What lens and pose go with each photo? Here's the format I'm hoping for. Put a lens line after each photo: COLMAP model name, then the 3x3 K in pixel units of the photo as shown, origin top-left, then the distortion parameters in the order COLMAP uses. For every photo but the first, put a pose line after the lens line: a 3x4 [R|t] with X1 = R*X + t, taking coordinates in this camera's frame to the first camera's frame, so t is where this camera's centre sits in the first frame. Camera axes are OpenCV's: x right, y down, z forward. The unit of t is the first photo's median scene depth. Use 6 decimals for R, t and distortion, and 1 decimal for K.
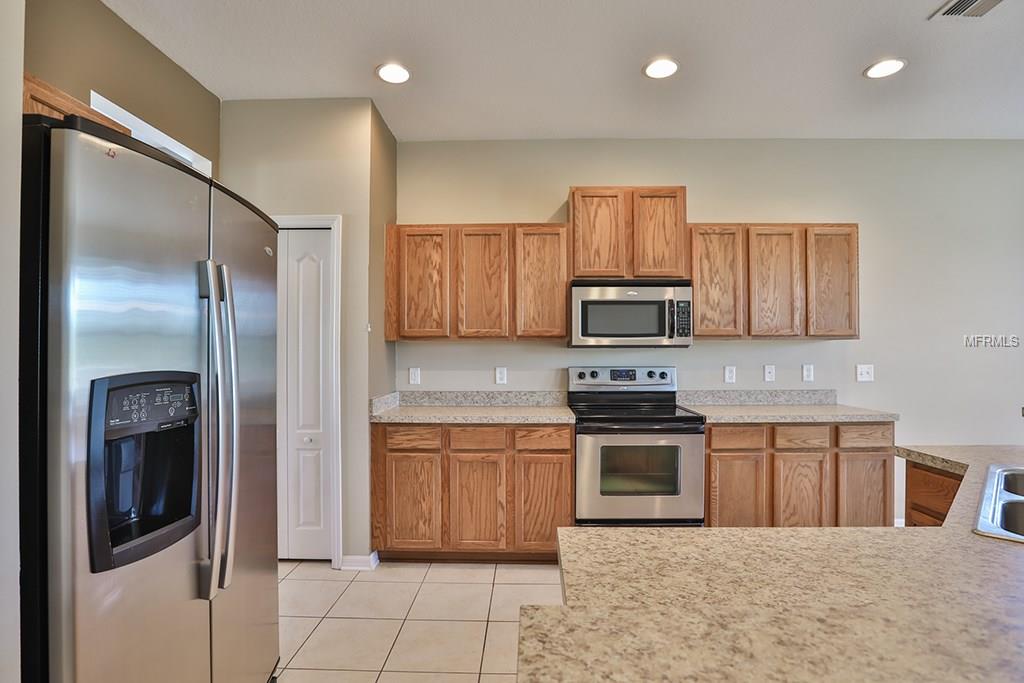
lens RADIAL K [[508.7, 0, 525.9], [0, 508.7, 343.8], [0, 0, 1]] dist [-0.041475, 0.015392]
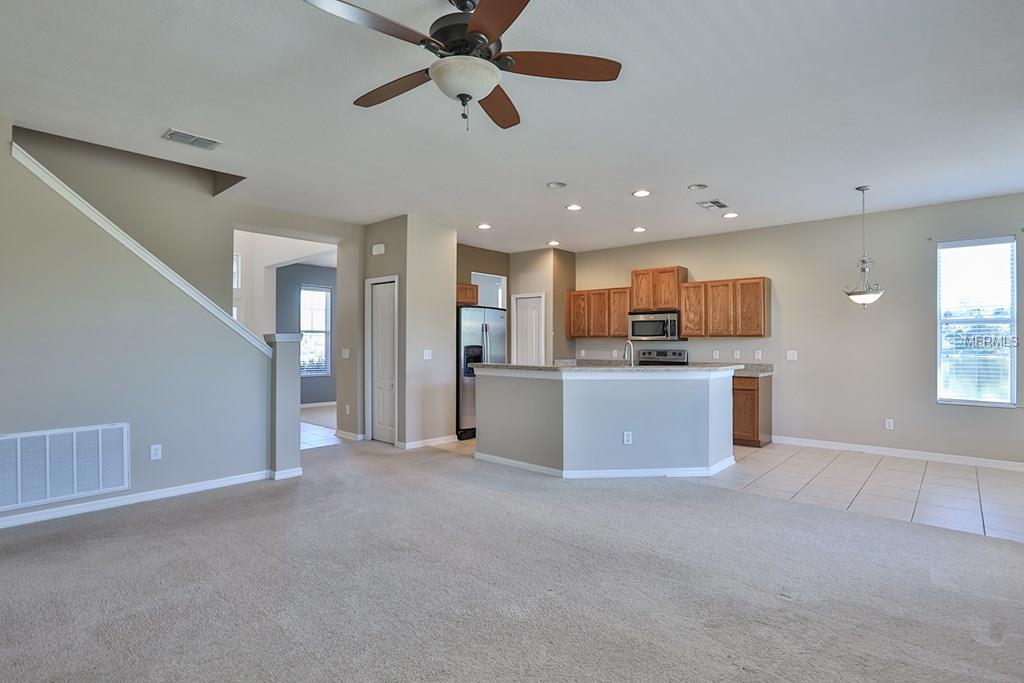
lens RADIAL K [[508.7, 0, 515.1], [0, 508.7, 339.0], [0, 0, 1]] dist [-0.041475, 0.015392]
pose [[0.756104, -0.001130, -0.654450, 1.203692], [0.004187, 0.999986, 0.003110, -0.010673], [0.654438, -0.005092, 0.756099, -1.088495]]
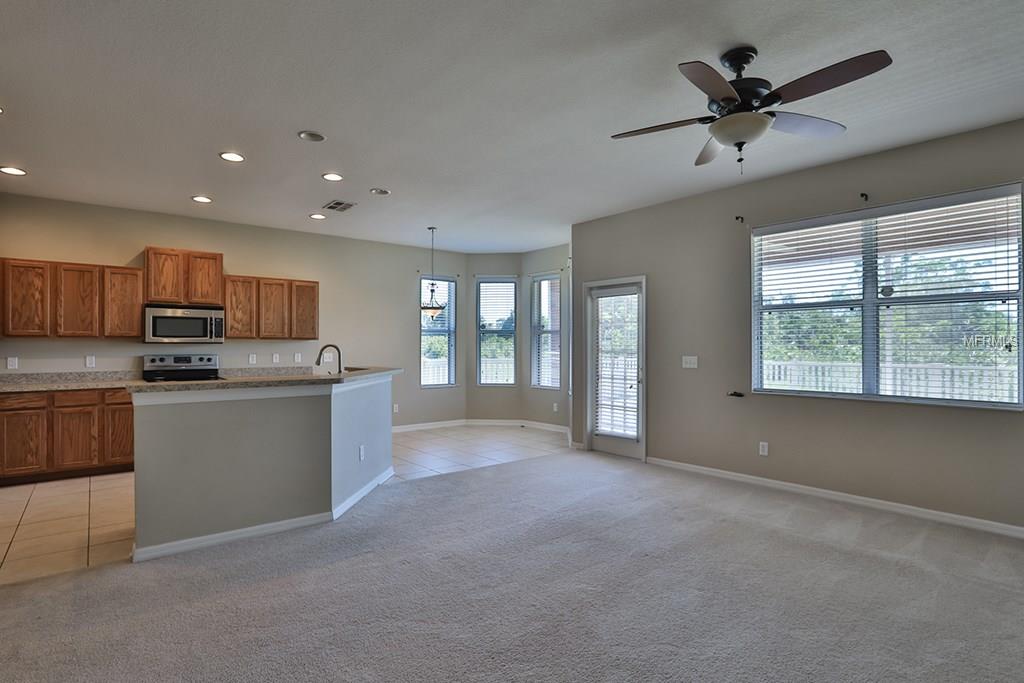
lens RADIAL K [[508.7, 0, 497.7], [0, 508.7, 344.3], [0, 0, 1]] dist [-0.041475, 0.015392]
pose [[0.776141, 0.004132, 0.630546, -0.047971], [-0.009072, 0.999948, 0.004613, -0.007899], [-0.630494, -0.009300, 0.776139, -1.002504]]
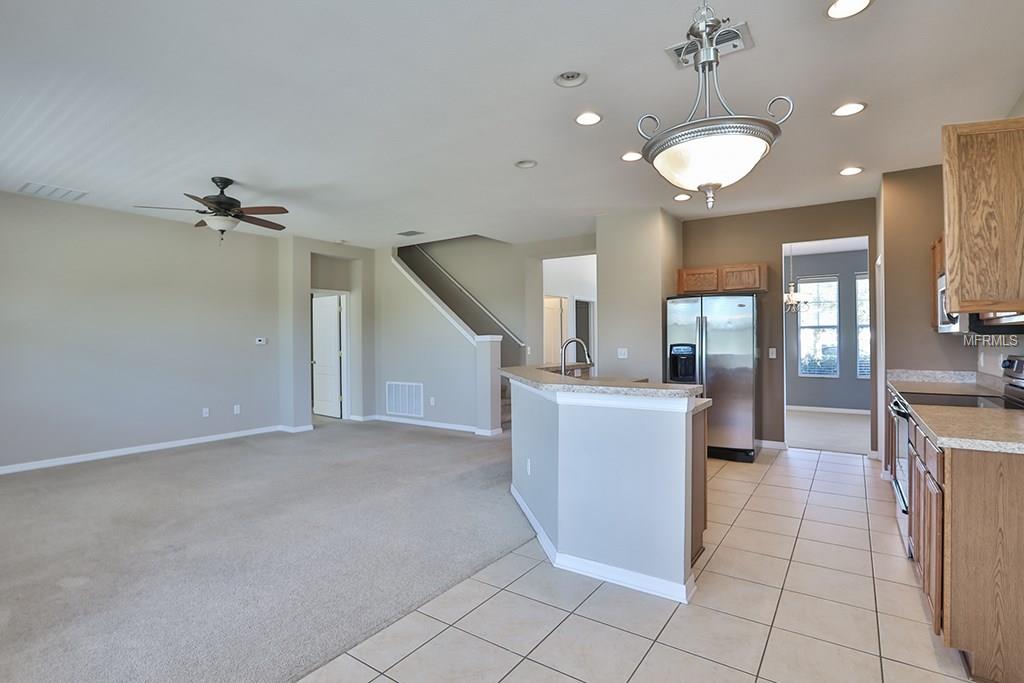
lens RADIAL K [[508.7, 0, 520.0], [0, 508.7, 341.7], [0, 0, 1]] dist [-0.041475, 0.015392]
pose [[-0.580617, 0.005313, -0.814160, 1.386788], [0.017994, 0.999818, -0.006308, 0.016100], [0.813978, -0.018313, -0.580607, 0.881270]]
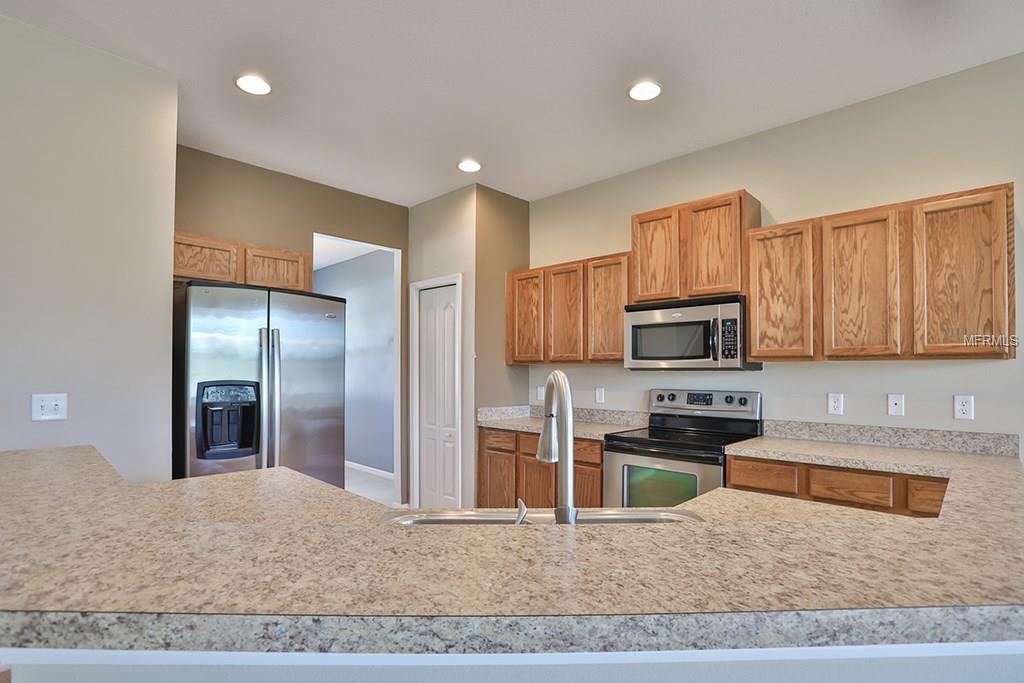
lens RADIAL K [[508.7, 0, 514.9], [0, 508.7, 365.9], [0, 0, 1]] dist [-0.041475, 0.015392]
pose [[0.729488, -0.003408, -0.683985, 0.631222], [0.002399, 0.999994, -0.002424, 0.000694], [0.683990, 0.000127, 0.729492, 0.078718]]
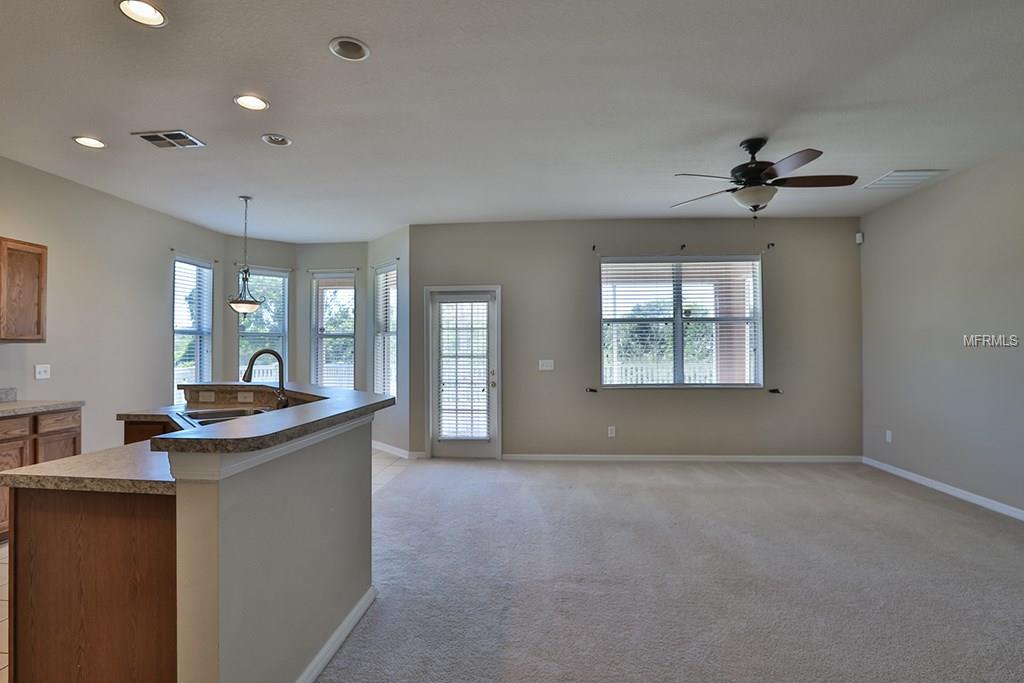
lens RADIAL K [[508.7, 0, 494.2], [0, 508.7, 340.9], [0, 0, 1]] dist [-0.041475, 0.015392]
pose [[0.100063, 0.019248, 0.994795, -0.404791], [-0.007994, 0.999796, -0.018540, -0.001263], [-0.994949, -0.006097, 0.100197, -0.183767]]
